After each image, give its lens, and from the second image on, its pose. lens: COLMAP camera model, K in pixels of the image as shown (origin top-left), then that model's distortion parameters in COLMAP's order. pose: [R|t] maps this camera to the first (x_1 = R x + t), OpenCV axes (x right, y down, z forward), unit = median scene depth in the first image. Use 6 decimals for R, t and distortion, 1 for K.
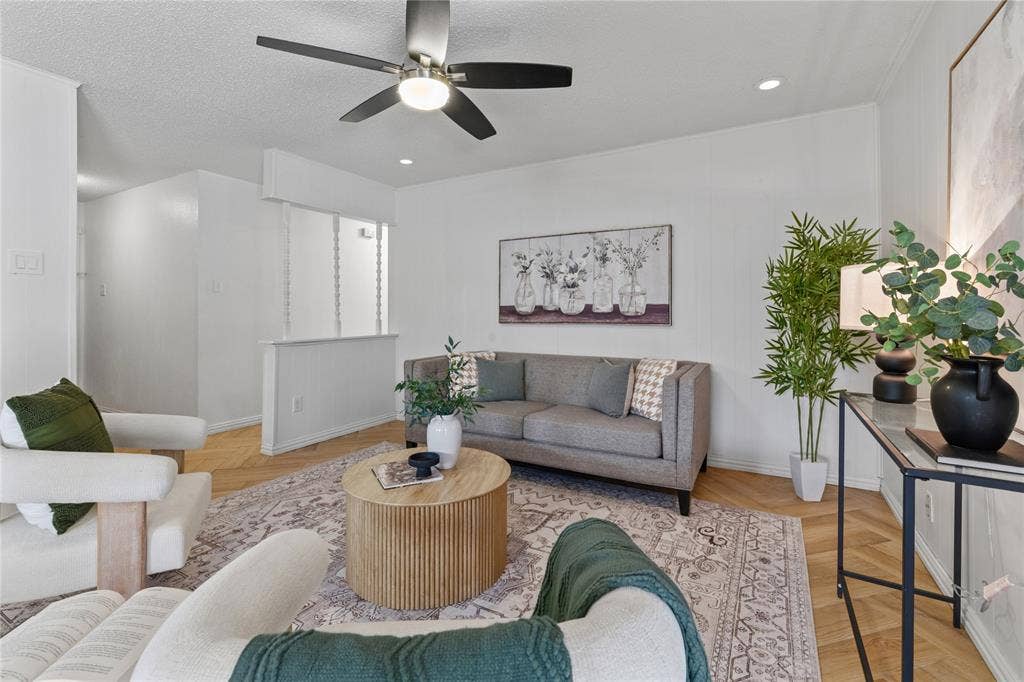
lens RADIAL K [[457.7, 0, 513.6], [0, 457.7, 309.1], [0, 0, 1]] dist [0.003887, 0.000130]
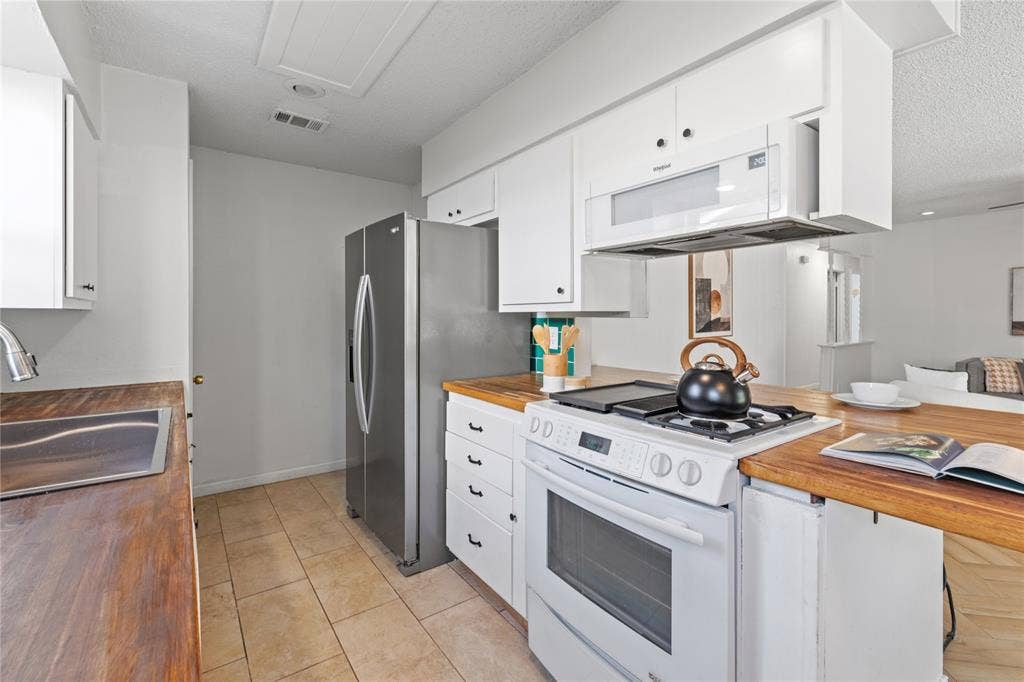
lens RADIAL K [[457.7, 0, 530.4], [0, 457.7, 320.8], [0, 0, 1]] dist [0.003887, 0.000130]
pose [[0.910250, 0.002364, -0.414052, -0.960956], [0.005094, 0.999844, 0.016907, -0.049603], [0.414027, -0.017499, 0.910096, -0.915736]]
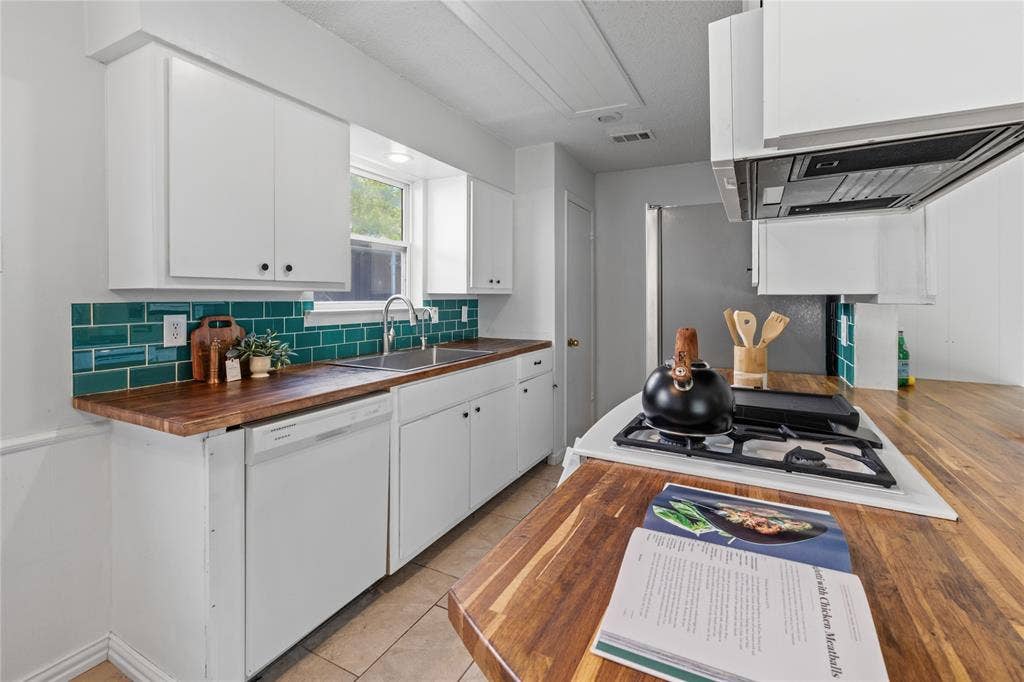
lens RADIAL K [[457.7, 0, 507.6], [0, 457.7, 302.3], [0, 0, 1]] dist [0.003887, 0.000130]
pose [[0.013388, 0.013409, -0.999820, -0.672896], [0.003140, 0.999905, 0.013452, -0.050518], [0.999905, -0.003320, 0.013345, -0.622631]]
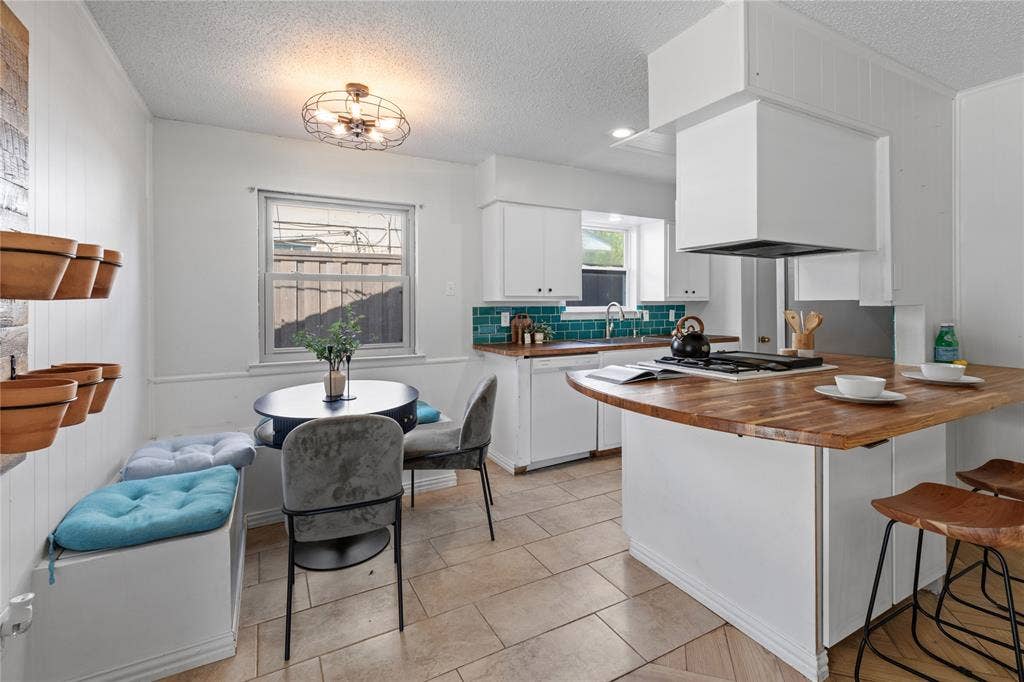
lens RADIAL K [[457.7, 0, 507.4], [0, 457.7, 304.3], [0, 0, 1]] dist [0.003887, 0.000130]
pose [[-0.550673, 0.004534, -0.834708, -0.181745], [0.010139, 0.999948, -0.001257, -0.049113], [0.834659, -0.009156, -0.550691, -0.317798]]
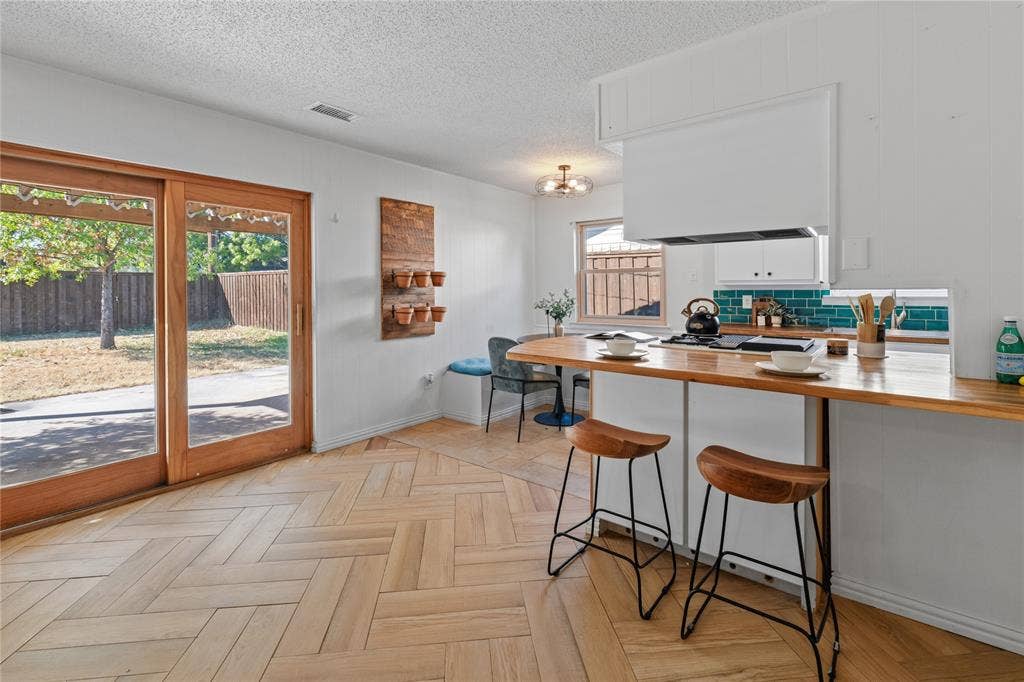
lens RADIAL K [[457.7, 0, 512.9], [0, 457.7, 292.7], [0, 0, 1]] dist [0.003887, 0.000130]
pose [[-0.986893, 0.005570, 0.161277, -0.774778], [0.005448, 0.999984, -0.001199, -0.038856], [-0.161282, -0.000304, -0.986908, 0.457008]]
